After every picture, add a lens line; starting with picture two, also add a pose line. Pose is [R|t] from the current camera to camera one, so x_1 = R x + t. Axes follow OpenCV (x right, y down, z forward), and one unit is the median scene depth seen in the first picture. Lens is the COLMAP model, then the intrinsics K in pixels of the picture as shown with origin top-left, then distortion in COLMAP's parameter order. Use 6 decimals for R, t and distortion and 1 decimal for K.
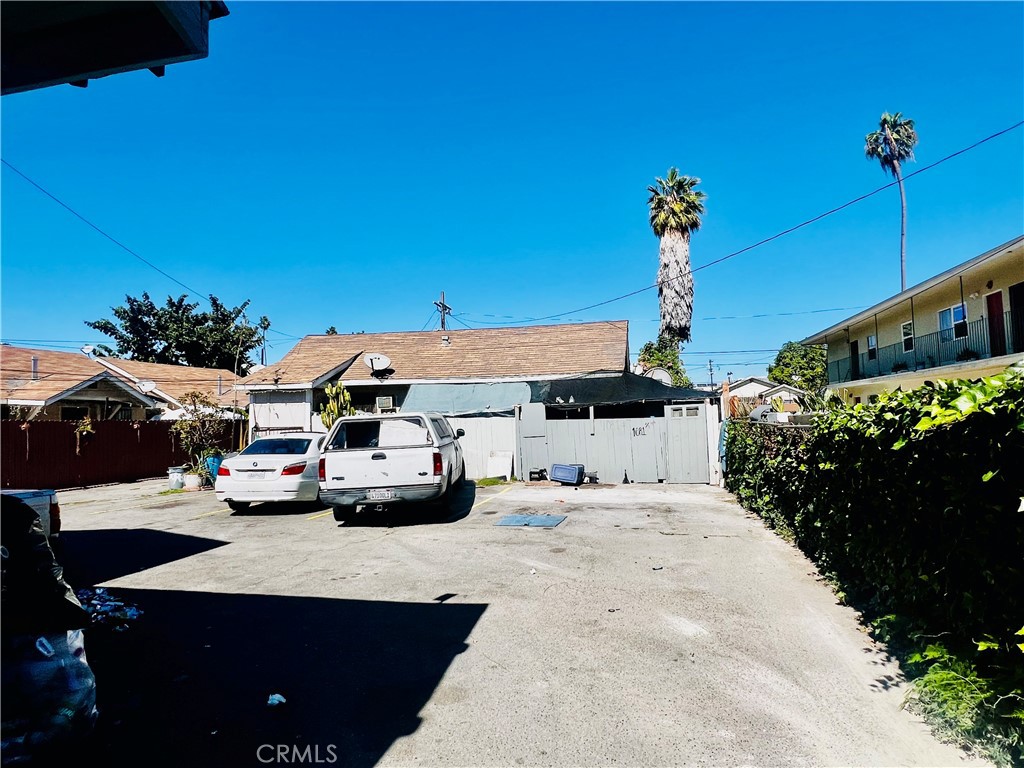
lens RADIAL K [[559.5, 0, 512.0], [0, 559.5, 384.0], [0, 0, 1]] dist [0.000558, 0.000336]
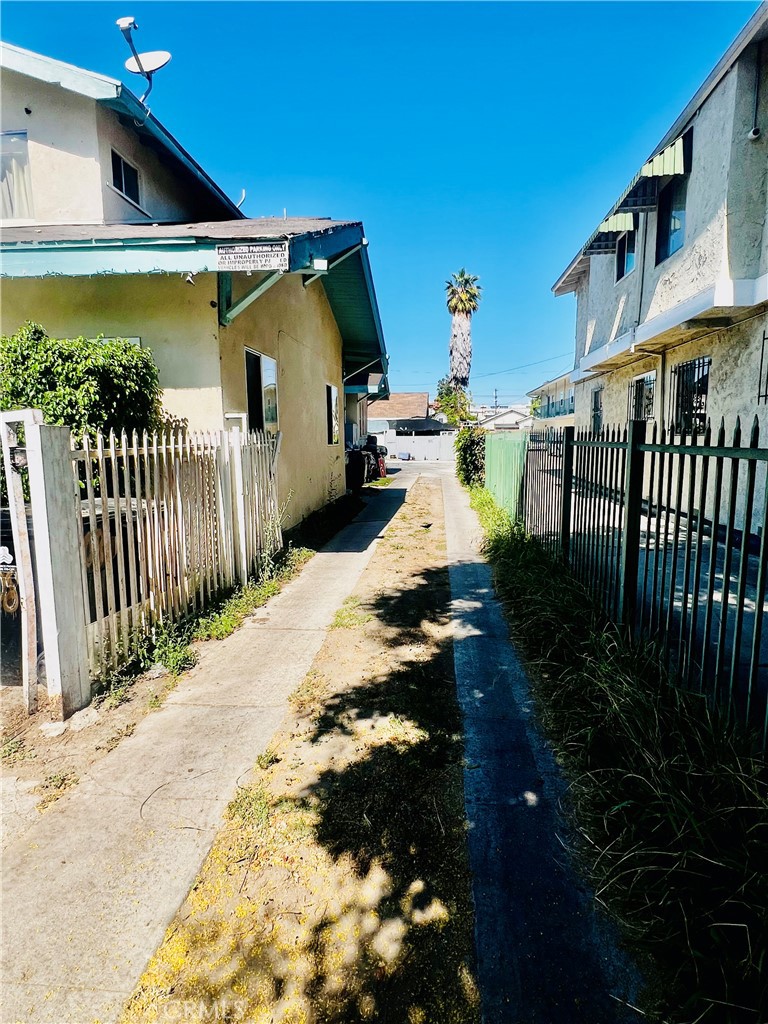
lens RADIAL K [[559.5, 0, 384.0], [0, 559.5, 512.0], [0, 0, 1]] dist [0.000558, 0.000336]
pose [[0.991579, -0.003850, 0.129442, -0.326020], [-0.021351, 0.981019, 0.192732, -0.087246], [-0.127727, -0.193873, 0.972676, -1.548684]]
